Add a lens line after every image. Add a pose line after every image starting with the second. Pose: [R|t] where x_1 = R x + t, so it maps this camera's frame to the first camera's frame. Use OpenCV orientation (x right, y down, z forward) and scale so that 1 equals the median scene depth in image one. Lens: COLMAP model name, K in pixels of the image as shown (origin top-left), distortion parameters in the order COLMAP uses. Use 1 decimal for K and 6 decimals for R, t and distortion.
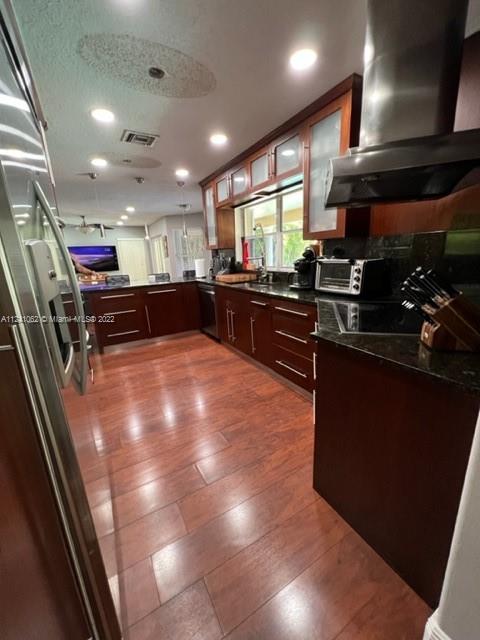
lens RADIAL K [[255.5, 0, 236.1], [0, 255.5, 320.8], [0, 0, 1]] dist [-0.002659, 0.000648]
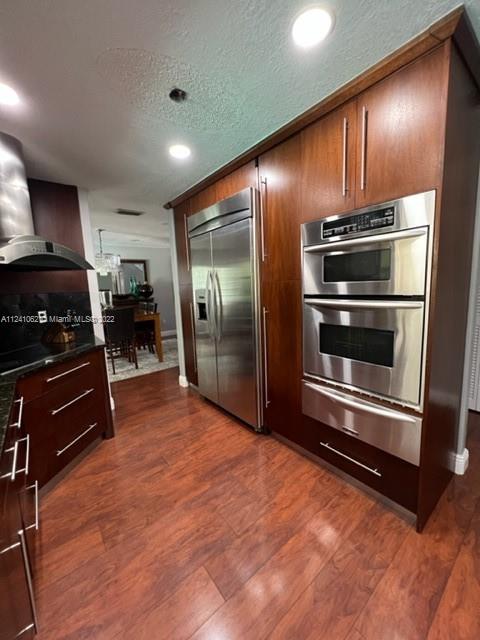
lens RADIAL K [[255.5, 0, 237.0], [0, 255.5, 320.4], [0, 0, 1]] dist [-0.002659, 0.000648]
pose [[-0.984150, 0.109935, -0.139148, -0.197896], [0.046152, 0.916401, 0.397591, -0.394243], [0.171225, 0.384867, -0.906951, 1.368617]]
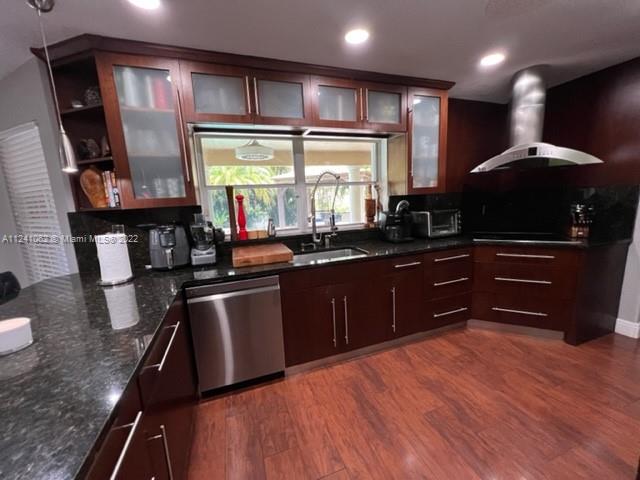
lens RADIAL K [[255.5, 0, 320.5], [0, 255.5, 240.5], [0, 0, 1]] dist [-0.002659, 0.000648]
pose [[0.172613, -0.115362, 0.978211, -0.812356], [0.289386, 0.955229, 0.061587, -0.292561], [-0.941520, 0.272450, 0.198269, 1.139987]]
